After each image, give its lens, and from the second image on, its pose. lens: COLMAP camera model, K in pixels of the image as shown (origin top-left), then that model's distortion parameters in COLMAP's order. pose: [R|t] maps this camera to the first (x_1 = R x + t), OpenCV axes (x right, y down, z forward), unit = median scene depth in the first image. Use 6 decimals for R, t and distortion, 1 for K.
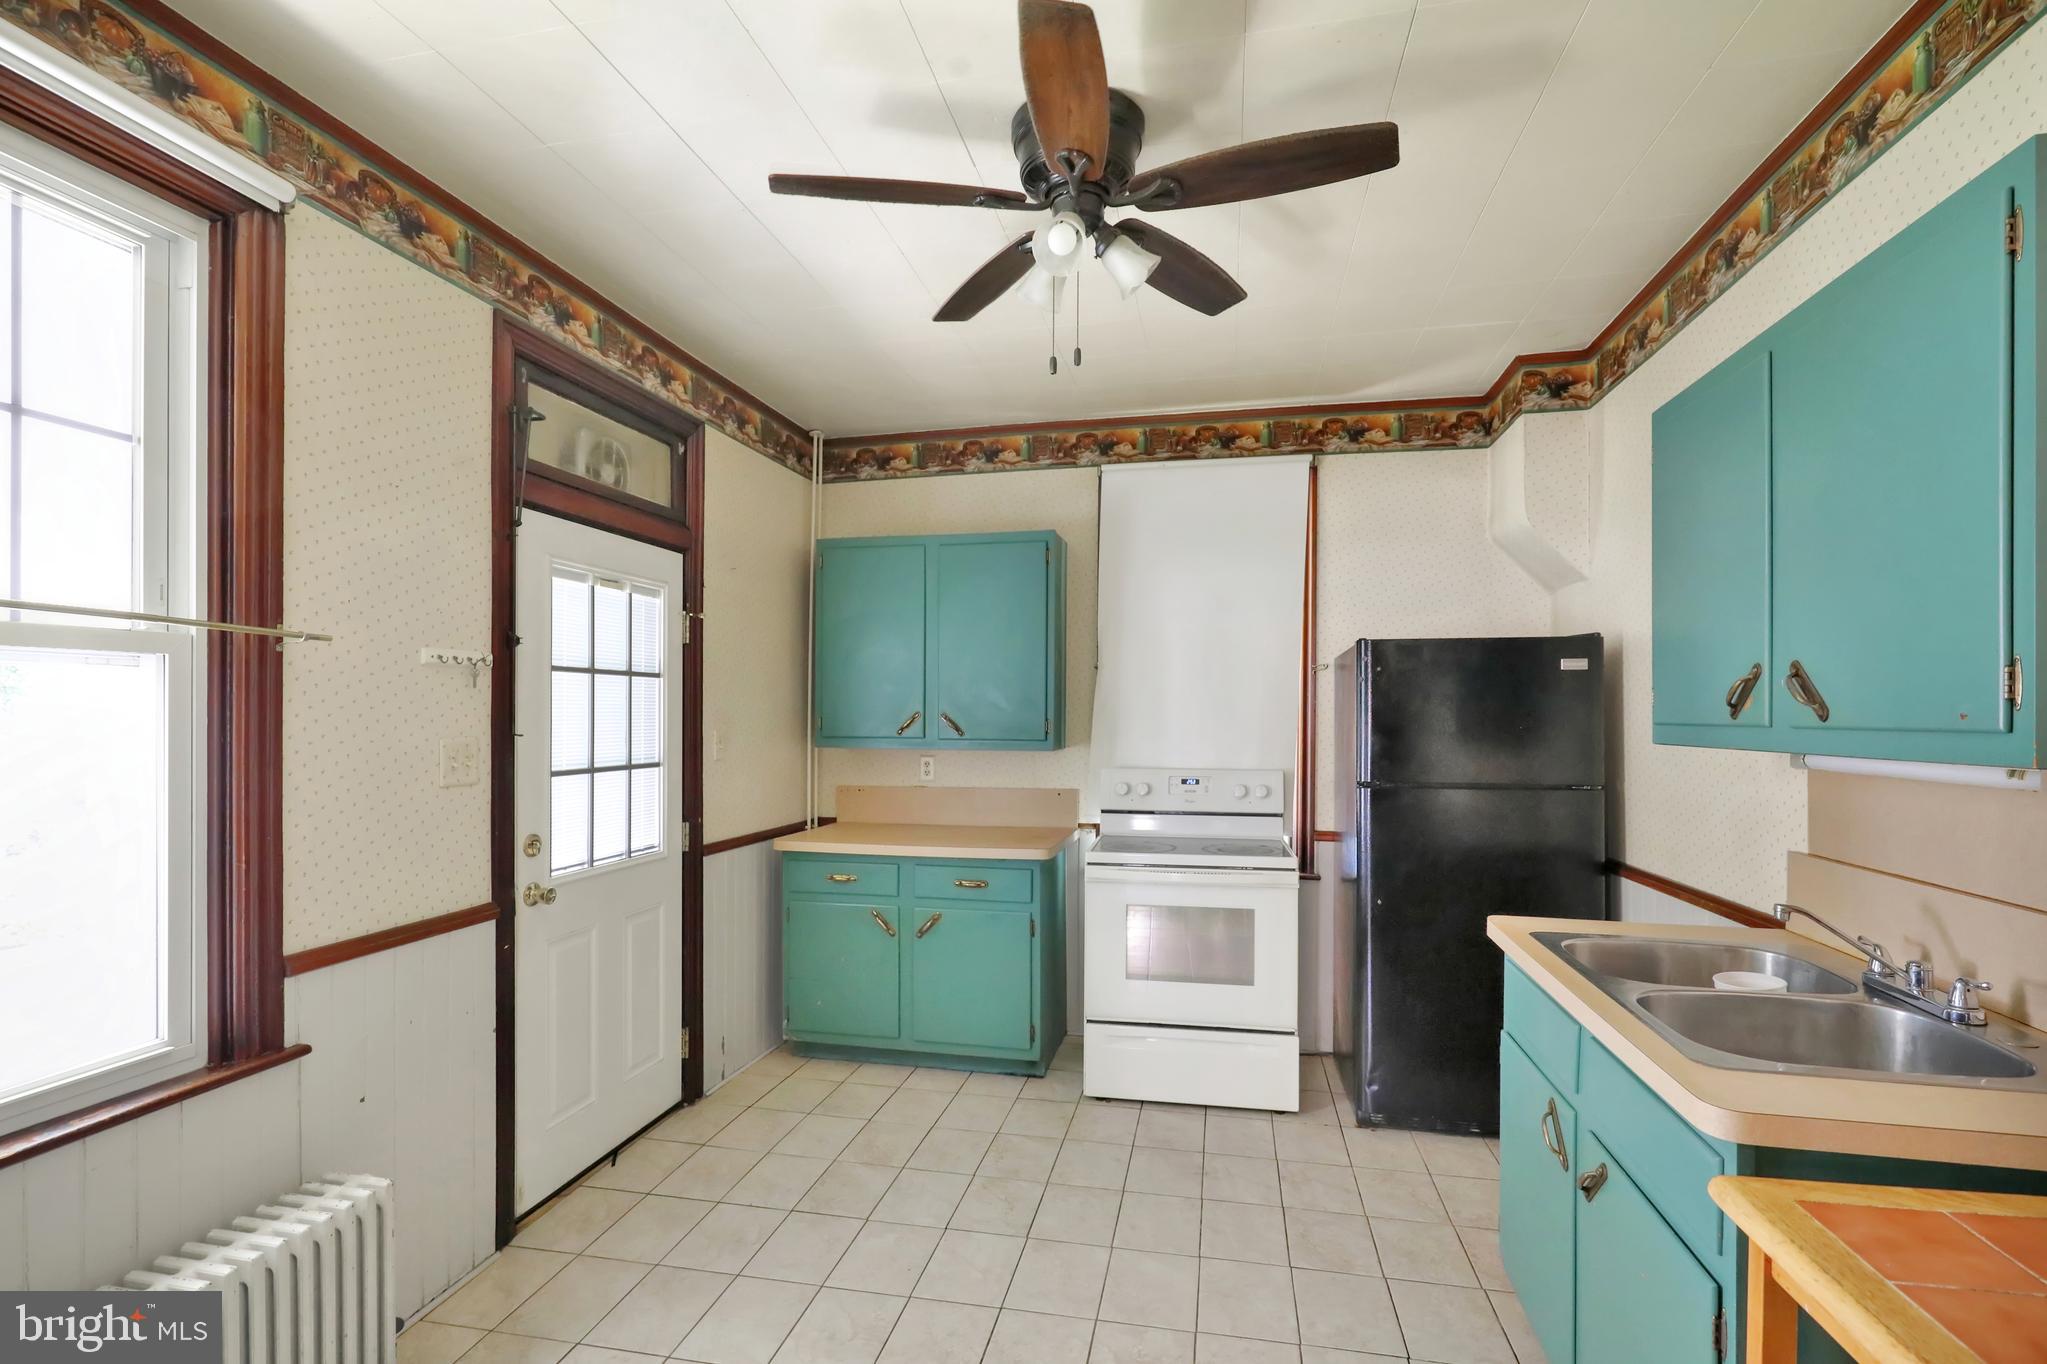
lens RADIAL K [[950.9, 0, 1060.1], [0, 950.9, 716.6], [0, 0, 1]] dist [0.000989, 0.000308]
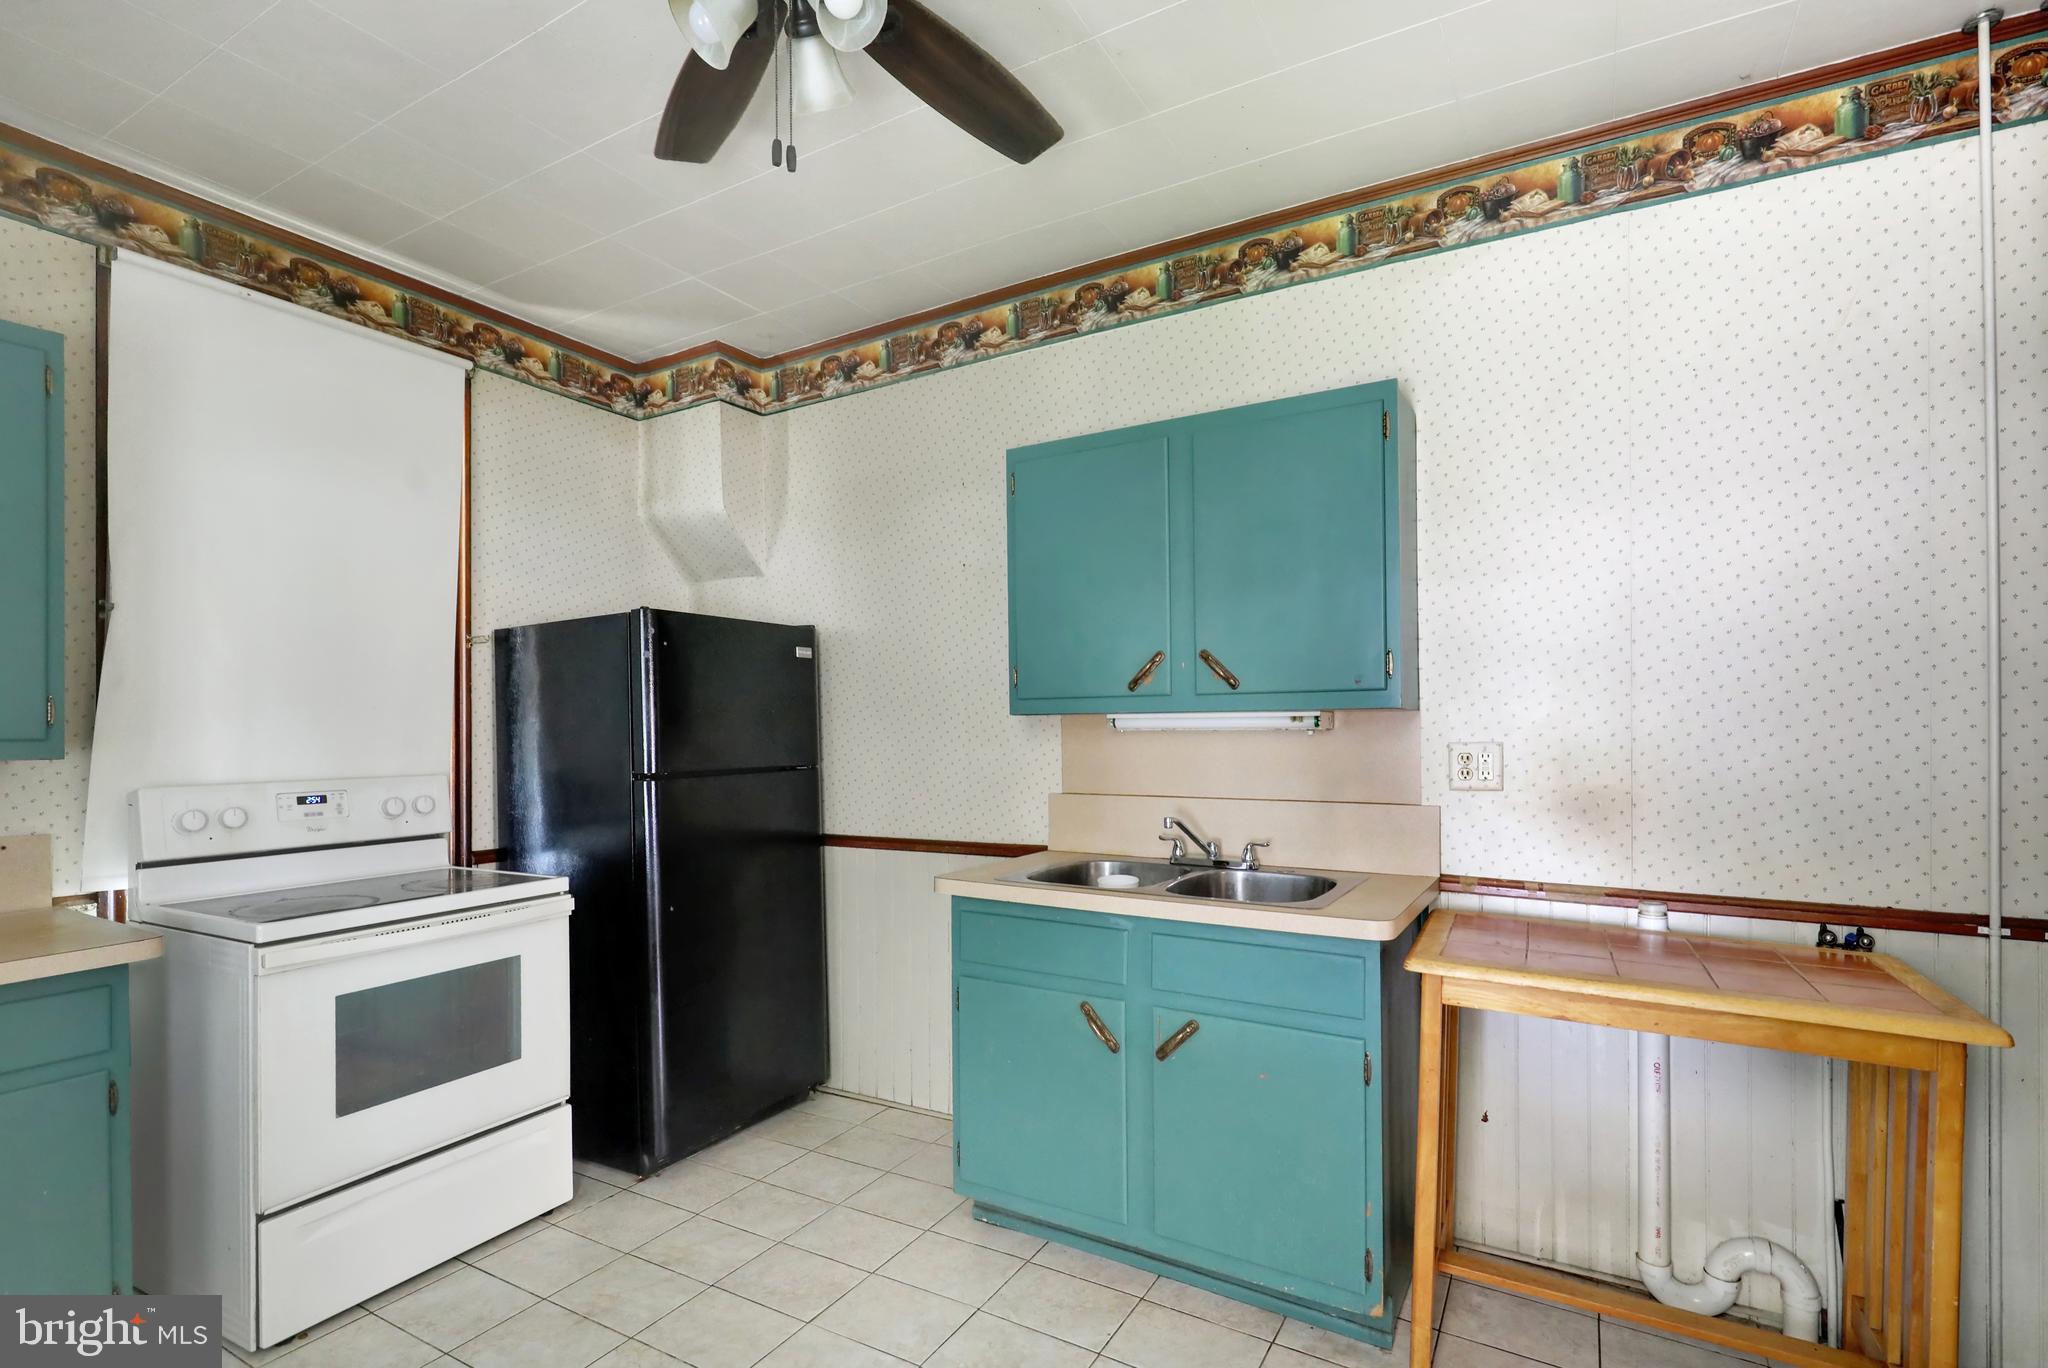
lens RADIAL K [[951.3, 0, 1060.6], [0, 951.3, 718.6], [0, 0, 1]] dist [0.000989, 0.000308]
pose [[0.332982, -0.000793, 0.942933, -0.338989], [0.013161, 0.999906, -0.003806, 0.024794], [-0.942841, 0.013677, 0.332962, 0.334020]]
